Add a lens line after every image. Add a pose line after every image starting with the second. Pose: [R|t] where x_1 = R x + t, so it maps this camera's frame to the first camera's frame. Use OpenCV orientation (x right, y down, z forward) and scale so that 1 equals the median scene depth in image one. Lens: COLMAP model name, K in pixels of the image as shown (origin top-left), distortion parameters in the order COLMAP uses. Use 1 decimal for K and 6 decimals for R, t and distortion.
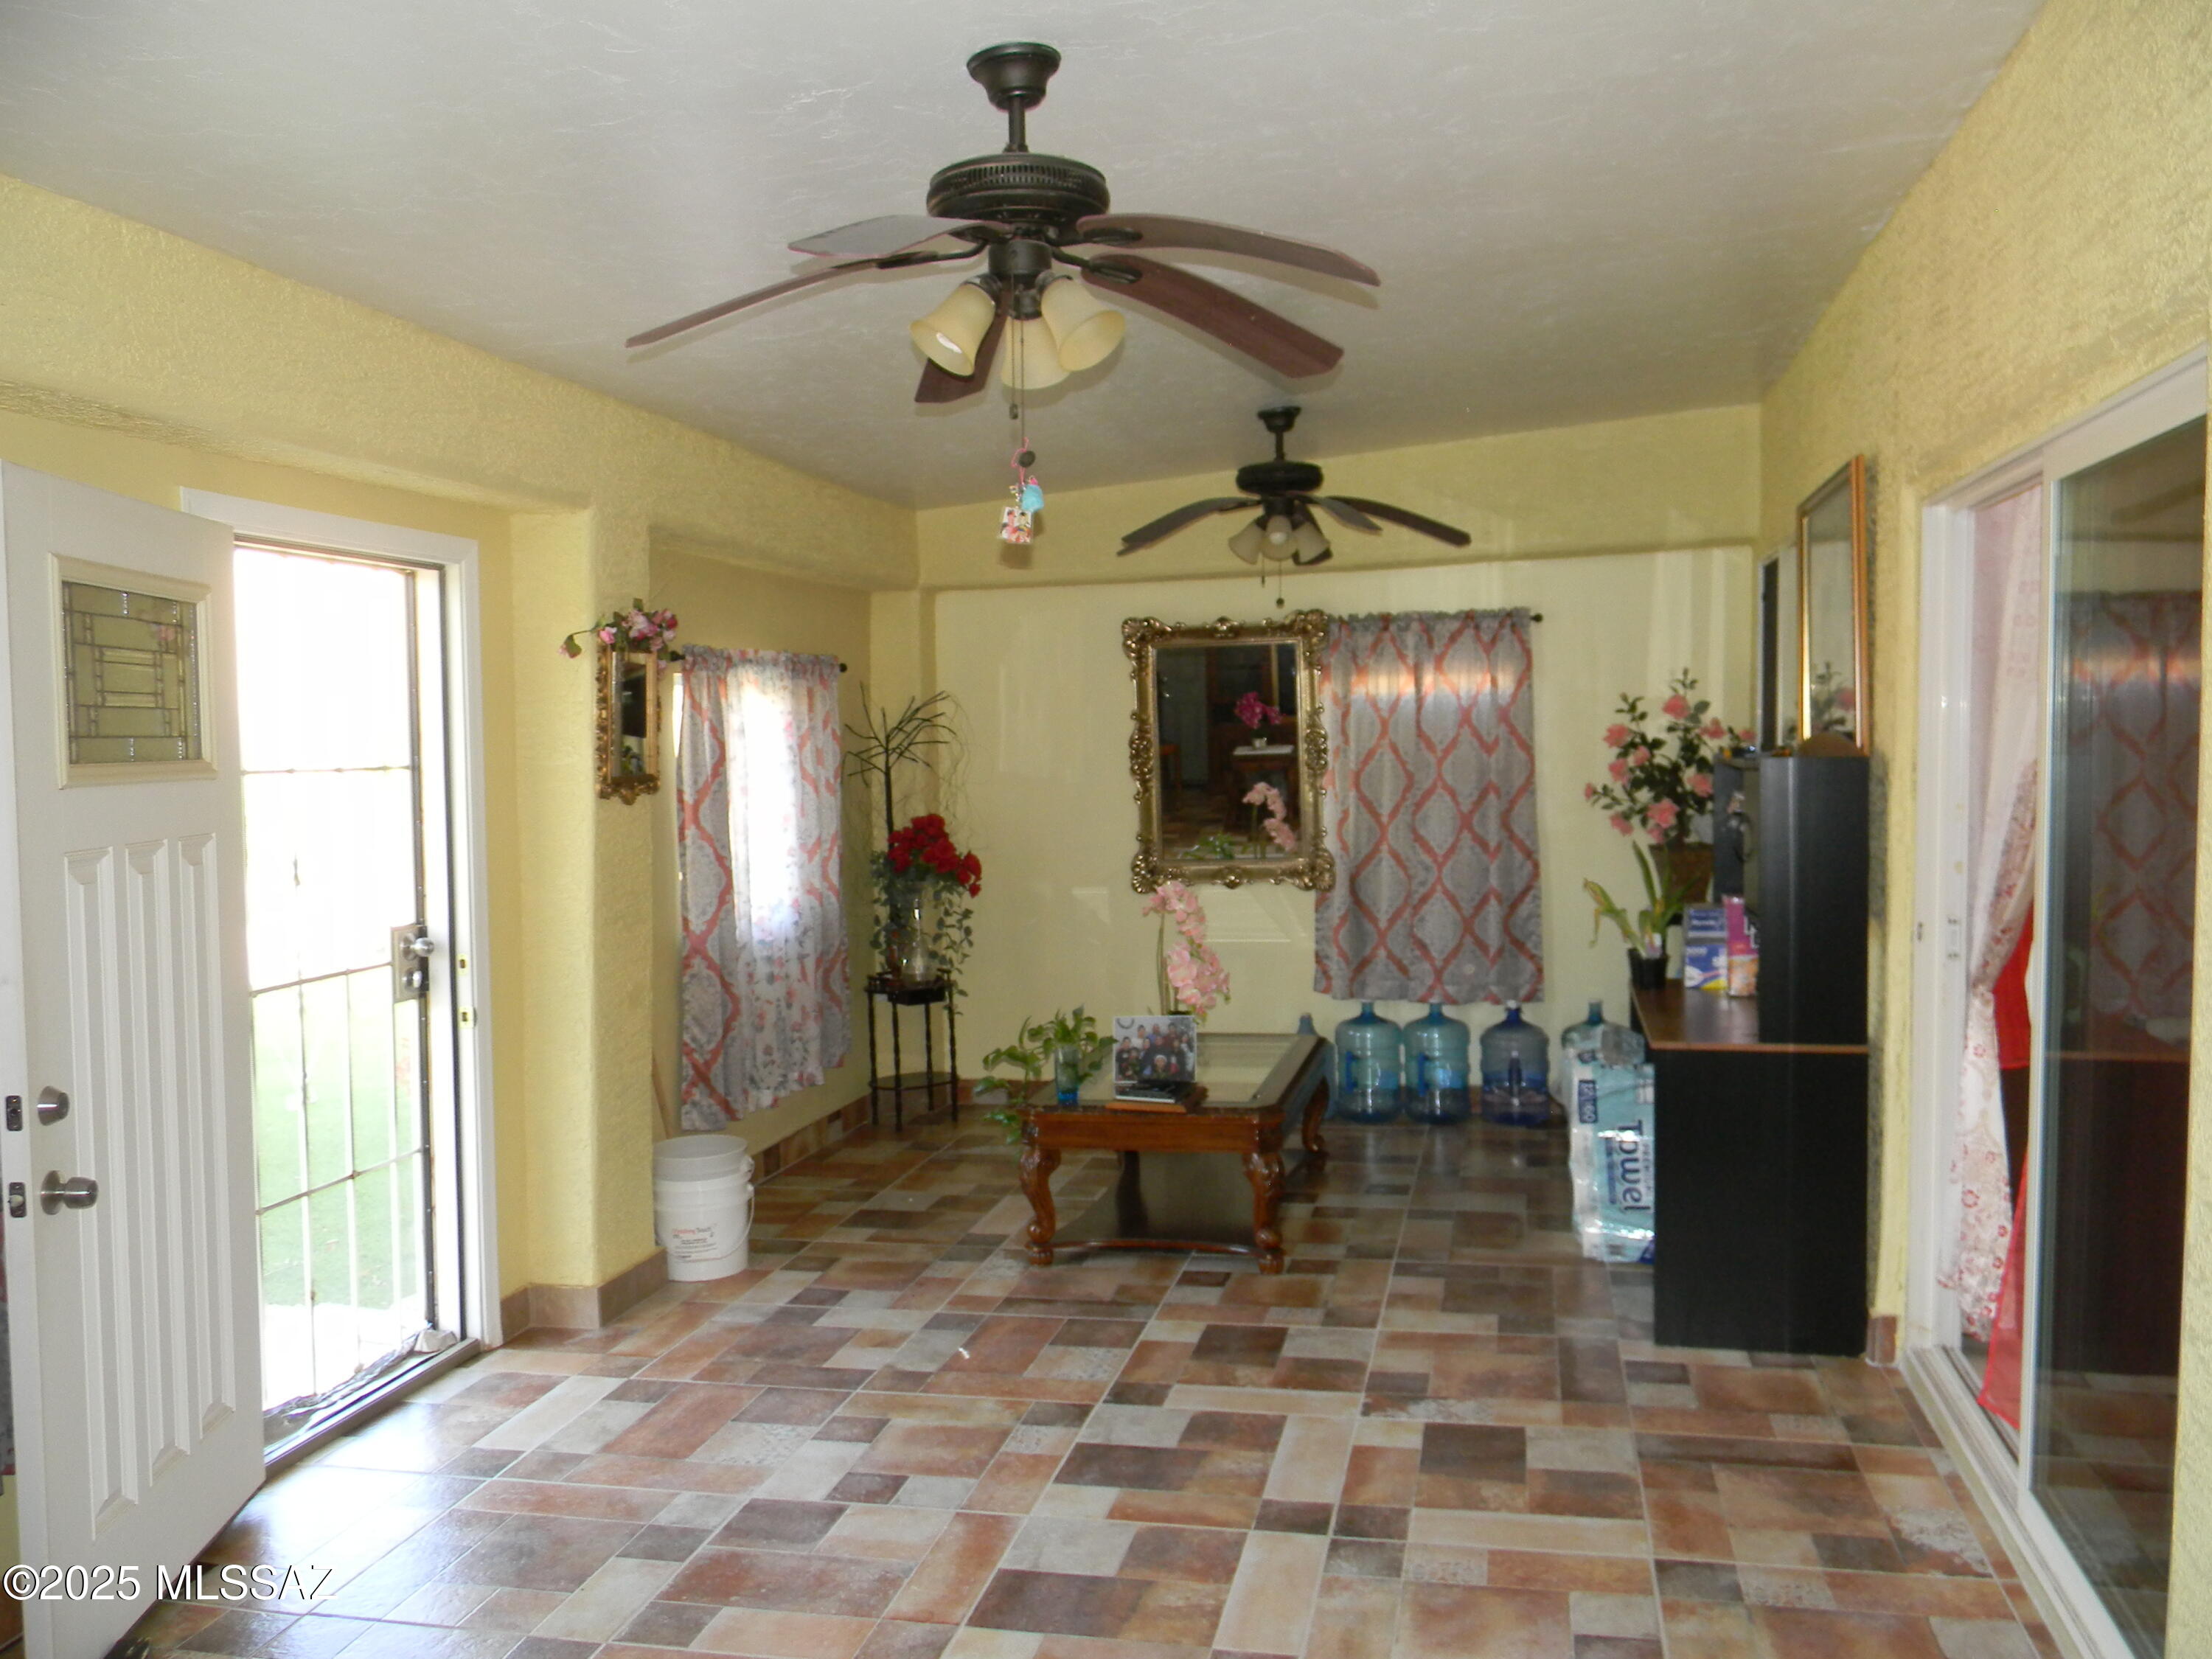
lens RADIAL K [[1796.5, 0, 1110.5], [0, 1796.5, 837.6], [0, 0, 1]] dist [0.015173, -0.009657]
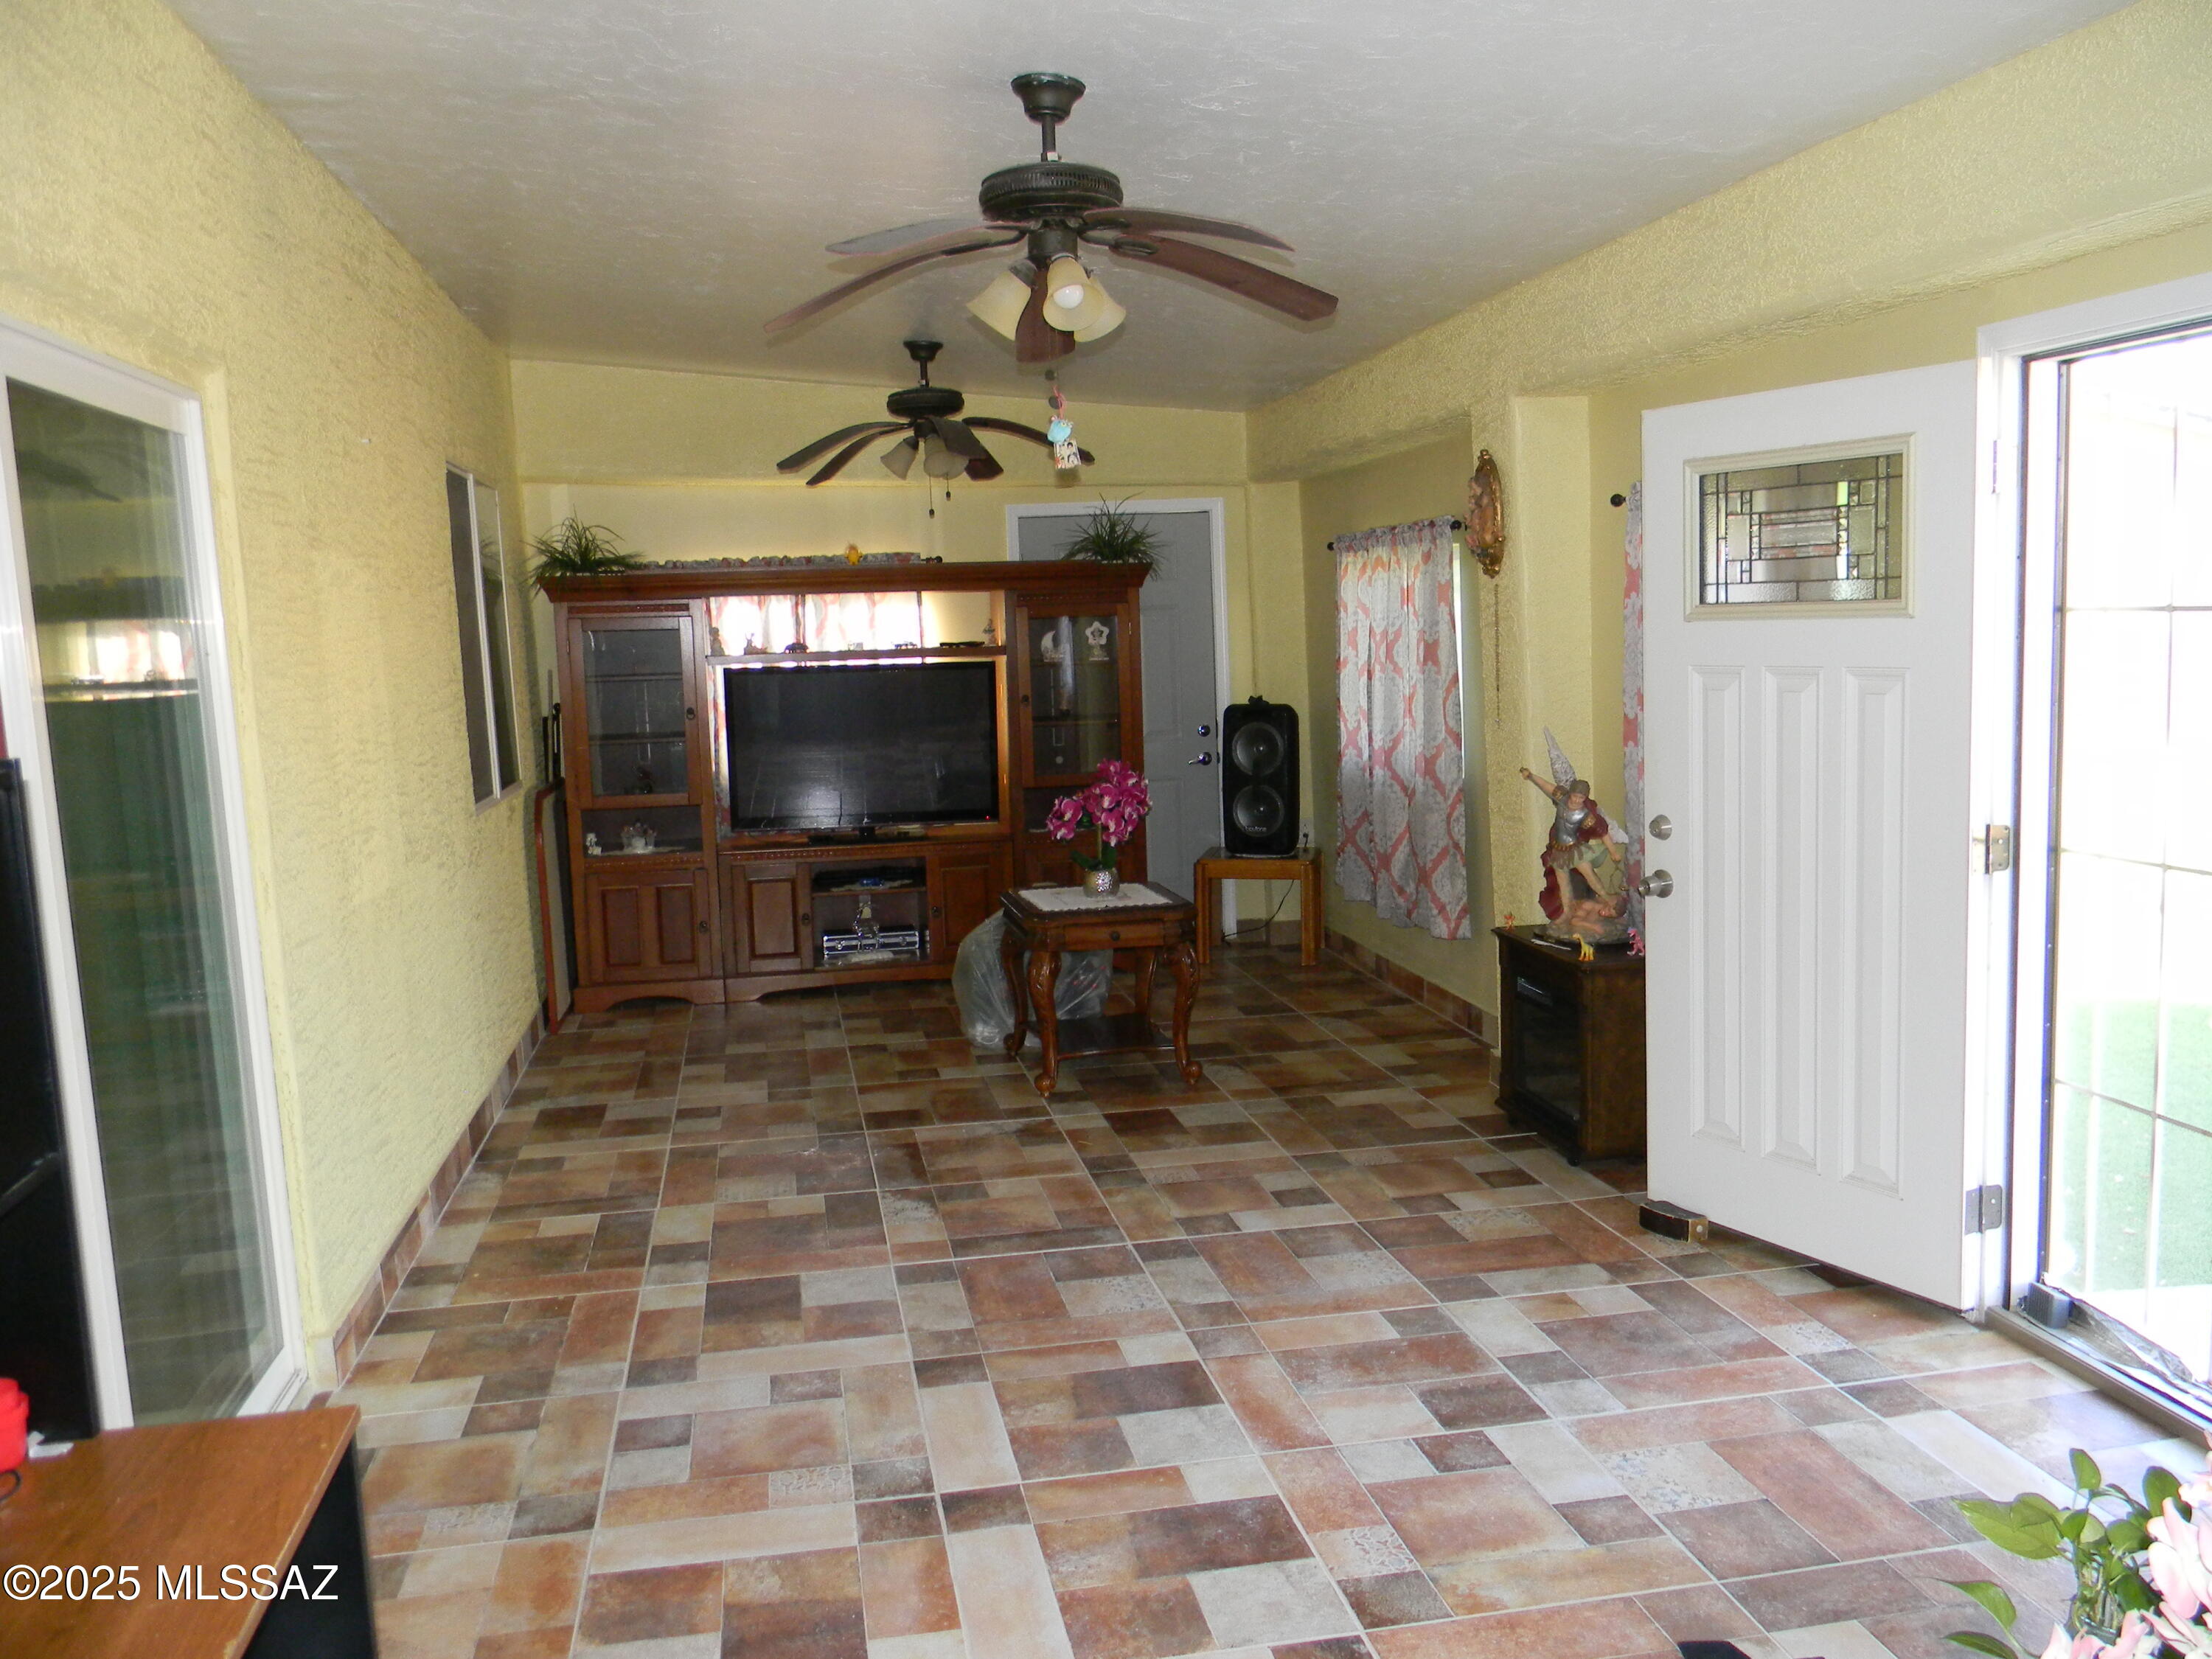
lens RADIAL K [[1796.5, 0, 1106.5], [0, 1796.5, 819.8], [0, 0, 1]] dist [0.015173, -0.009657]
pose [[-0.915154, 0.097233, -0.391202, 0.362629], [0.028648, 0.983707, 0.177483, -0.115826], [0.402085, 0.151217, -0.903029, 1.777691]]
